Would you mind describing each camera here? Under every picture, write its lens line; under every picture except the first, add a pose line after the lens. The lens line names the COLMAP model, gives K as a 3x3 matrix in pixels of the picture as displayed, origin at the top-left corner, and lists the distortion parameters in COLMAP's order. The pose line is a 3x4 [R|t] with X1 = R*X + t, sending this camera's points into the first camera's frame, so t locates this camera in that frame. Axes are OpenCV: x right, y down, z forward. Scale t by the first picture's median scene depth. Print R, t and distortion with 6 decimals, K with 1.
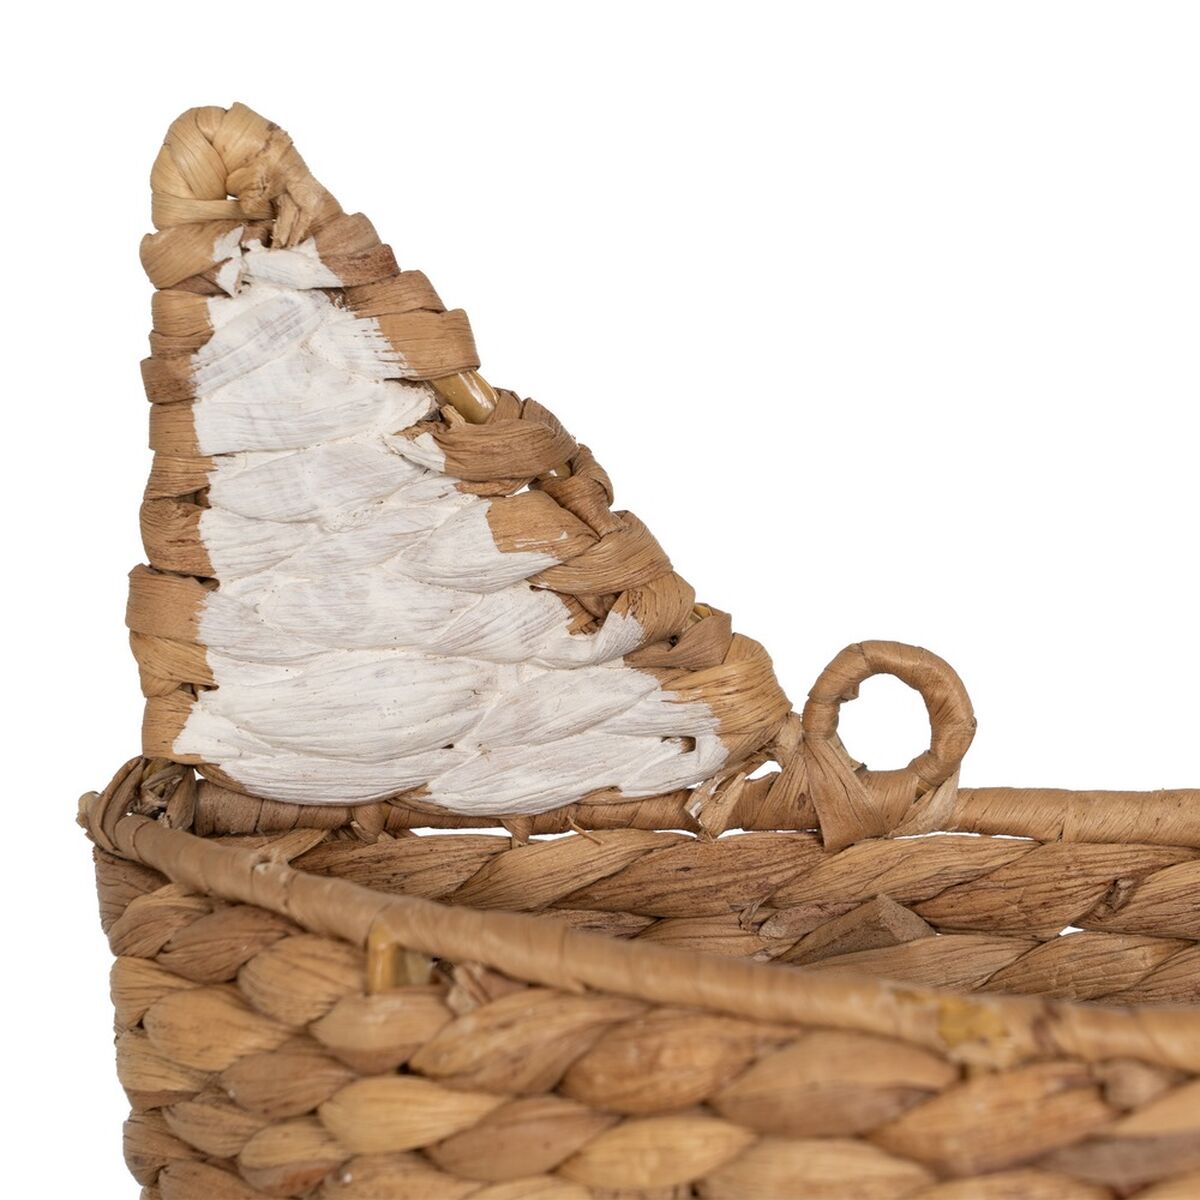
lens RADIAL K [[5834.4, 0, 702.7], [0, 5834.4, 622.0], [0, 0, 1]] dist [0.317940, 0.000000]
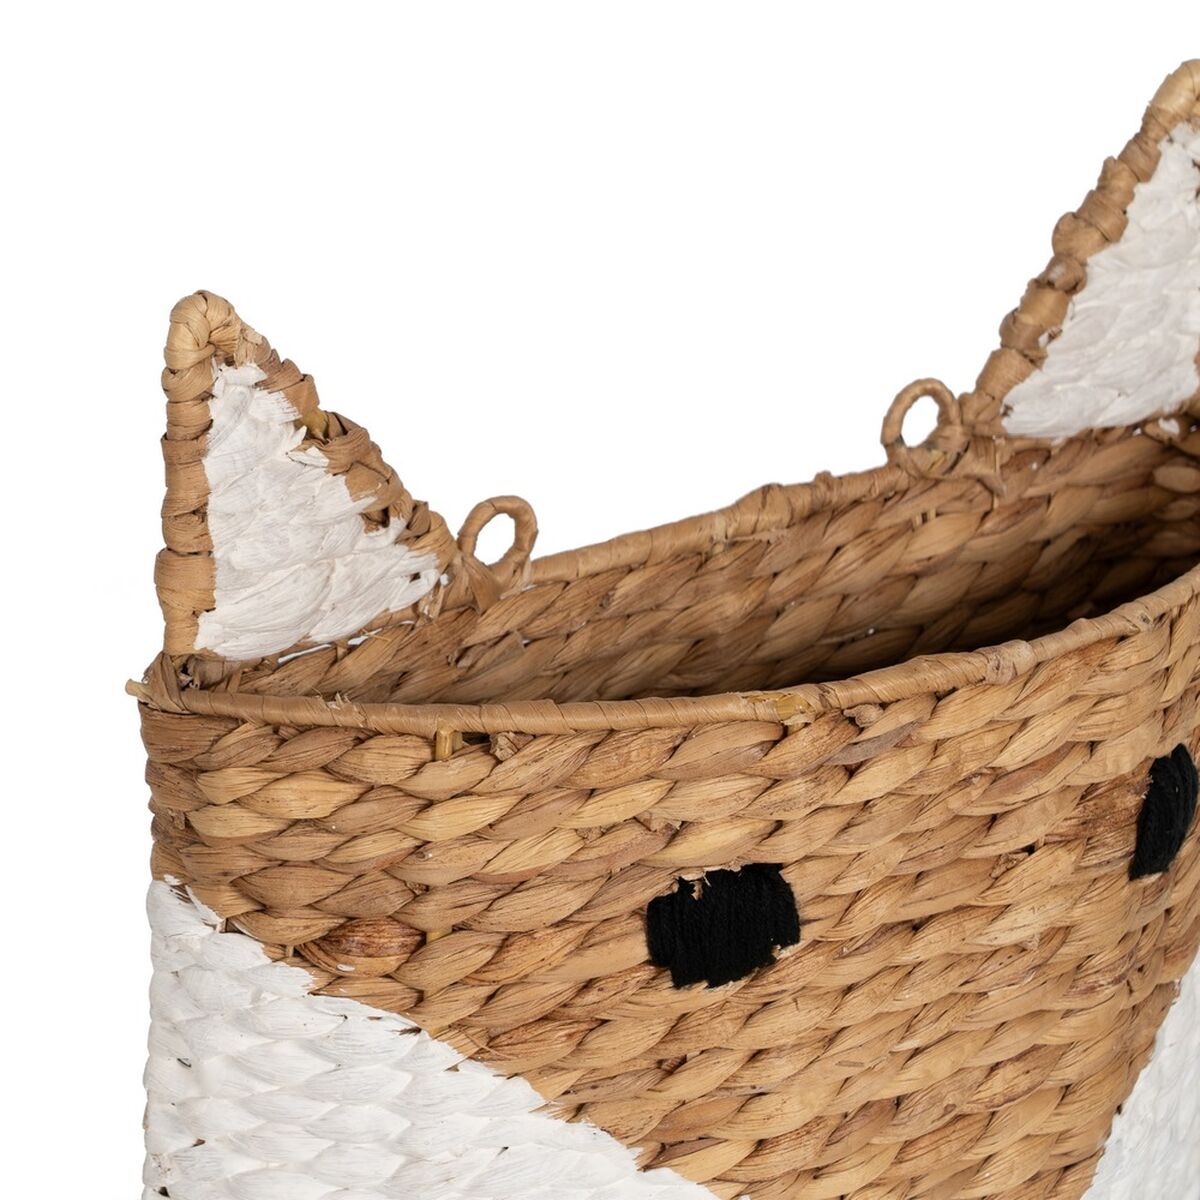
lens RADIAL K [[5834.4, 0, 597.3], [0, 5834.4, 600.9], [0, 0, 1]] dist [0.317940, 0.000000]
pose [[0.784190, -0.238050, 0.573043, -1.018615], [0.136576, 0.967055, 0.214828, -0.360271], [-0.605304, -0.090202, 0.790867, -0.481586]]
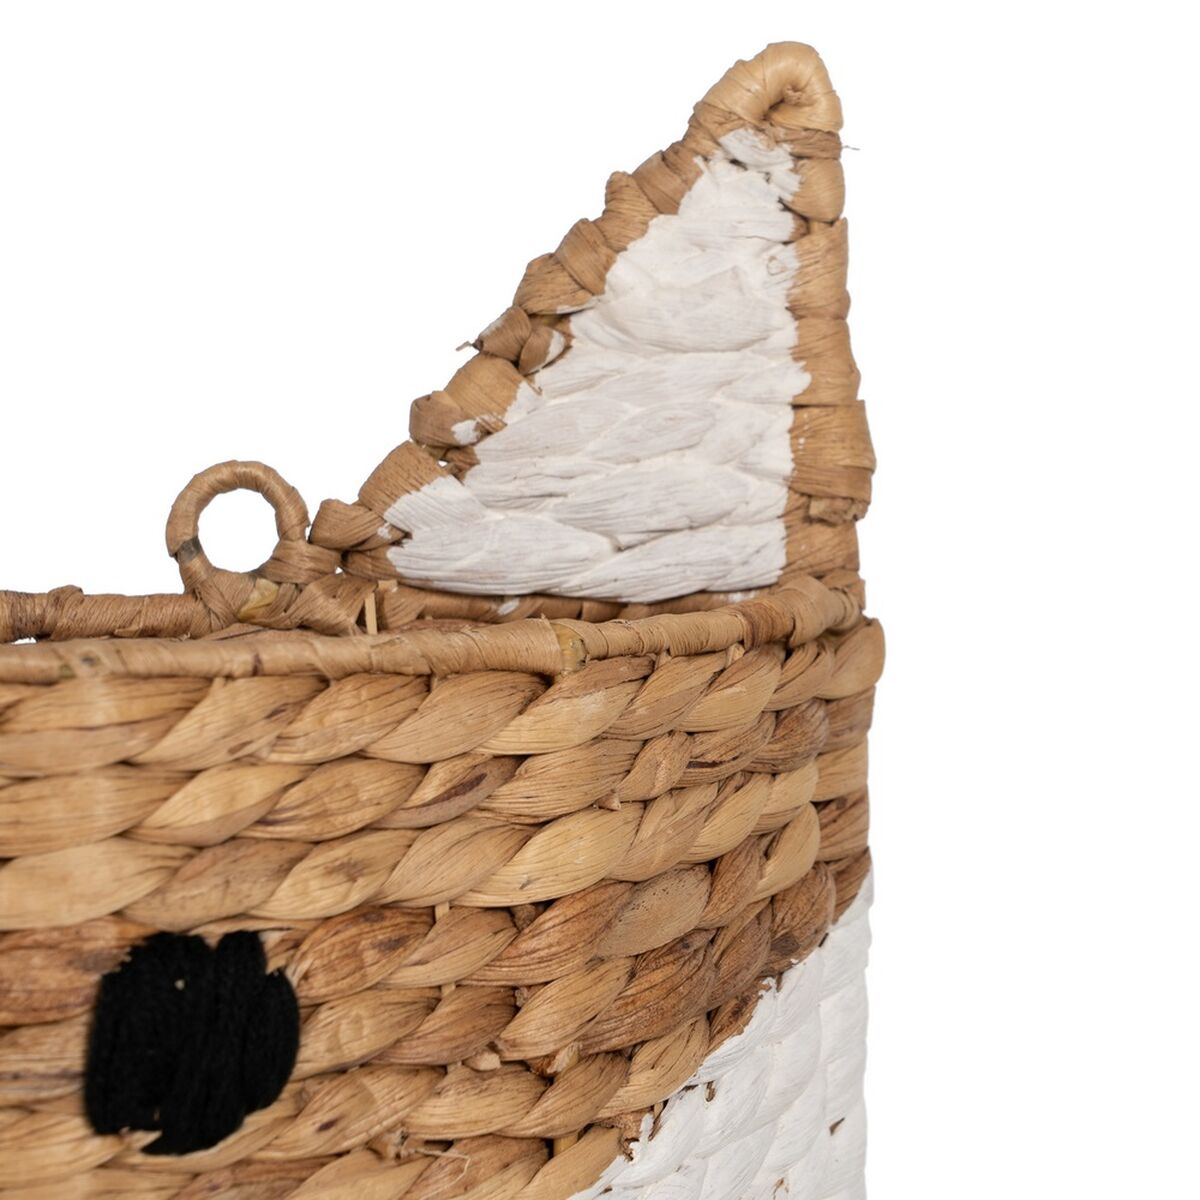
lens RADIAL K [[5834.4, 0, 757.5], [0, 5834.4, 652.7], [0, 0, 1]] dist [0.317940, 0.000000]
pose [[0.994136, -0.034732, 0.102412, 0.187815], [0.049534, 0.988082, -0.145742, 0.233516], [-0.096130, 0.149960, 0.984008, -0.232947]]
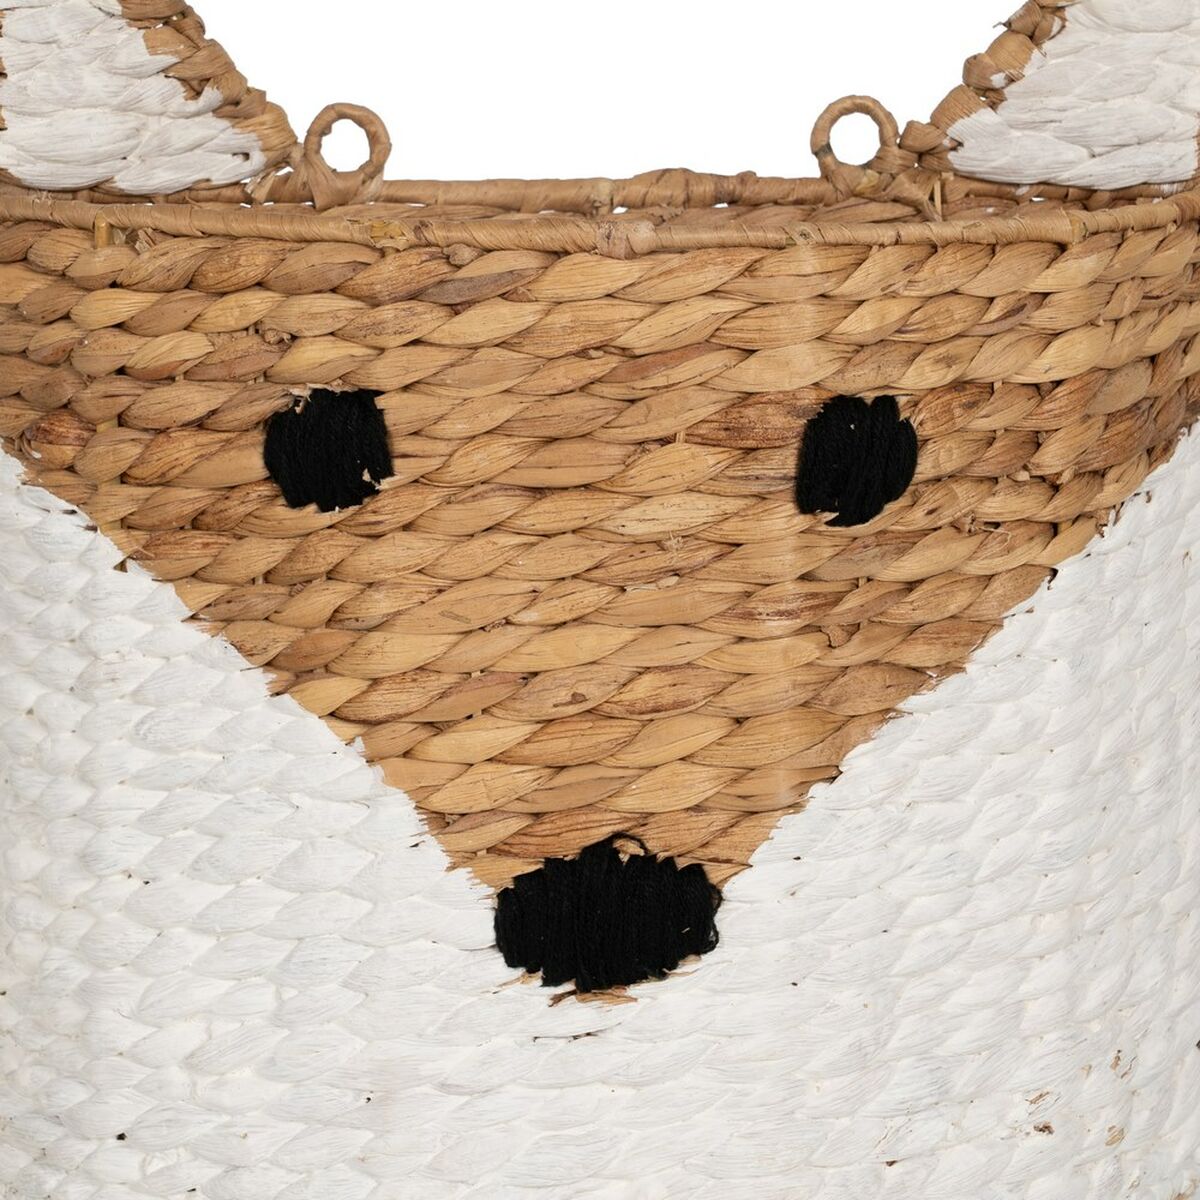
lens RADIAL K [[6908.5, 0, 607.4], [0, 6908.5, 594.6], [0, 0, 1]] dist [-0.015218, 0.000000]
pose [[0.997790, -0.019428, 0.063536, -0.032124], [0.022970, 0.998194, -0.055500, 0.304591], [-0.062343, 0.056837, 0.996435, -1.338307]]
